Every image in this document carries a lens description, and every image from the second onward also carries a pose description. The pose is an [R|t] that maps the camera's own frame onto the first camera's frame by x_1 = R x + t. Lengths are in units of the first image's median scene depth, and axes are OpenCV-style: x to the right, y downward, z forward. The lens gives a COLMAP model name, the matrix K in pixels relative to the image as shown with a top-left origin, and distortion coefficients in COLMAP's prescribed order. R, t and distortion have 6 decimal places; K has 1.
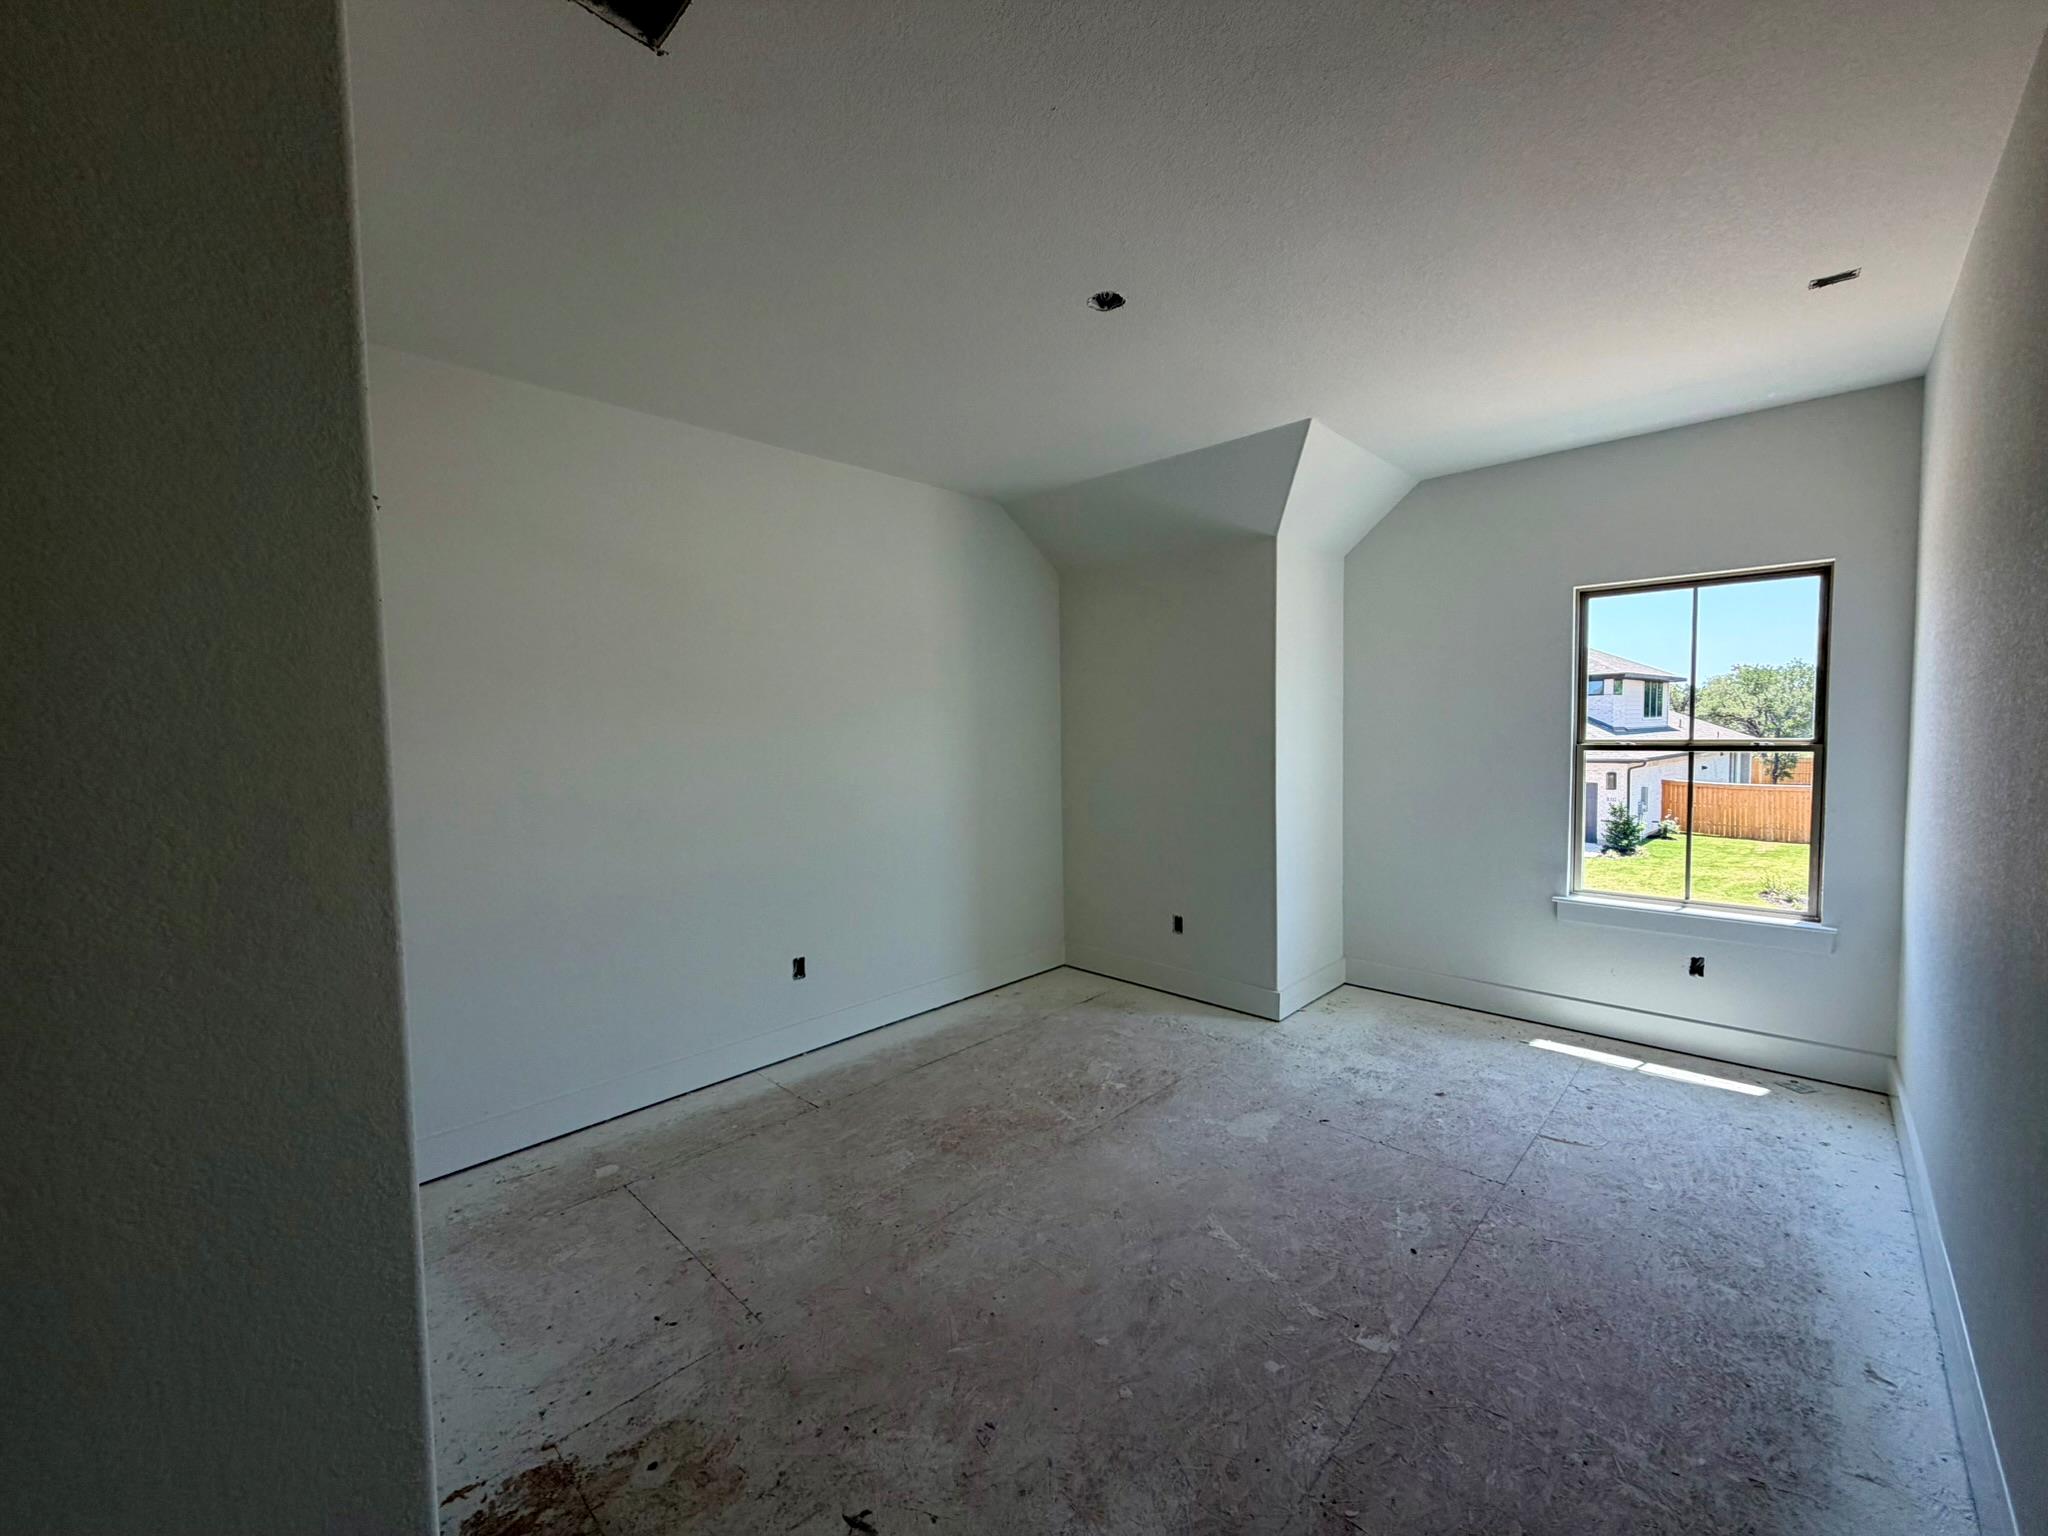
lens RADIAL K [[816.2, 0, 1024.6], [0, 816.2, 770.0], [0, 0, 1]] dist [-0.003093, 0.000832]
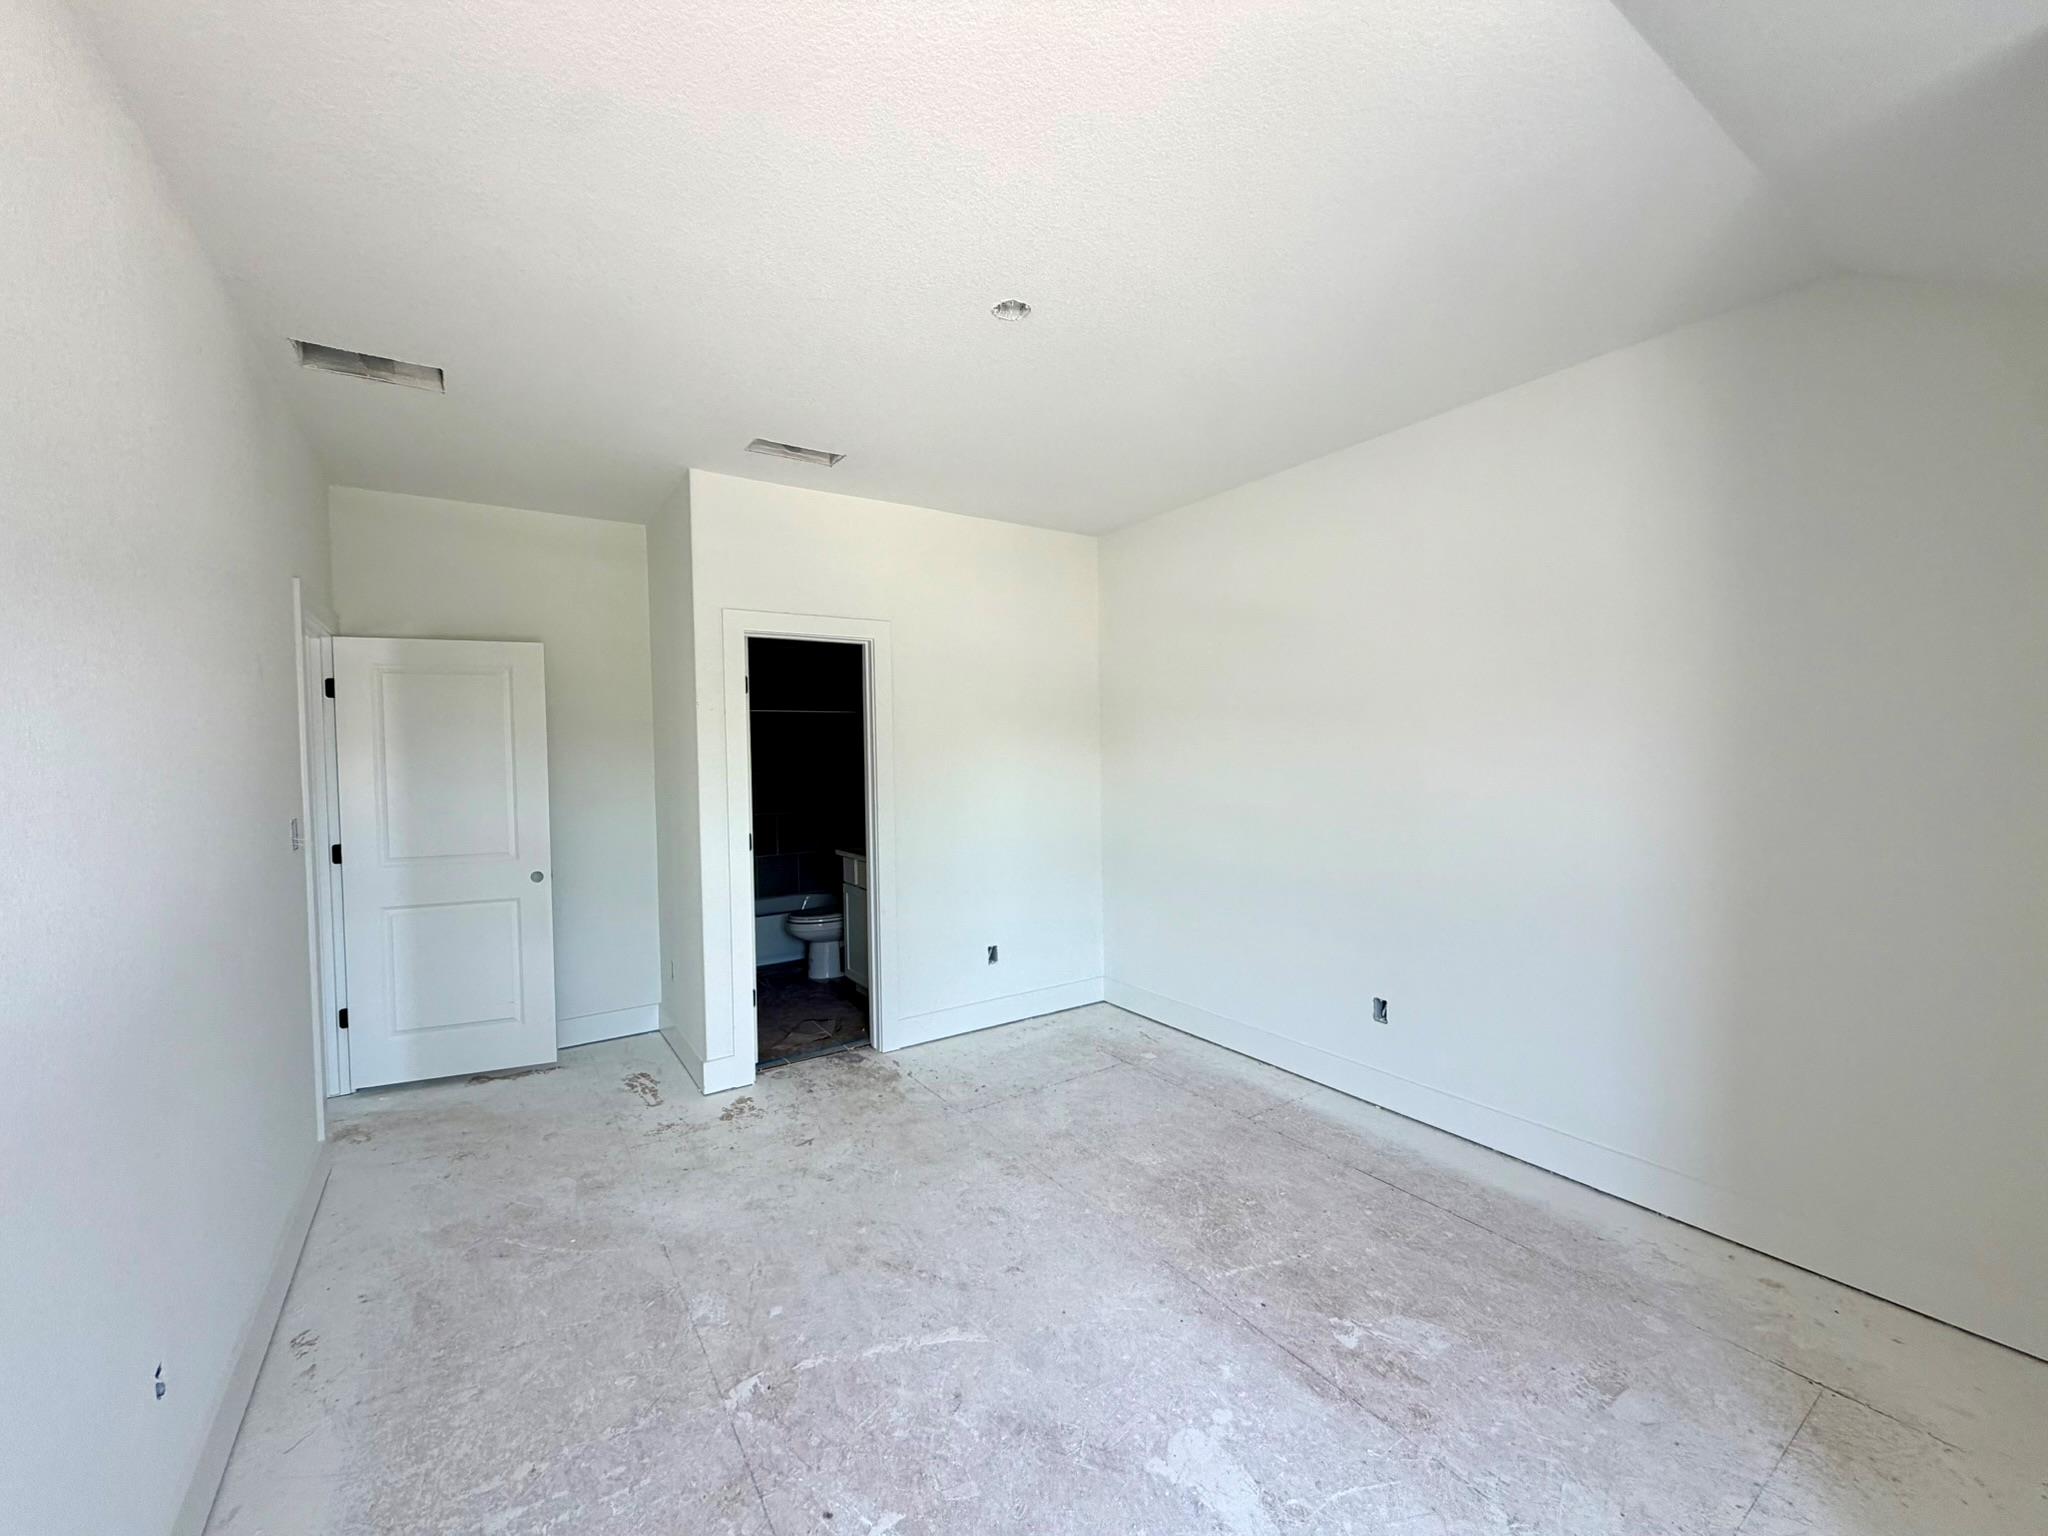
lens RADIAL K [[816.2, 0, 1024.1], [0, 816.2, 766.7], [0, 0, 1]] dist [-0.003093, 0.000832]
pose [[-0.217881, 0.039911, -0.975159, 1.089059], [-0.029019, 0.998457, 0.047348, -0.093840], [0.975544, 0.038614, -0.216387, 1.278862]]
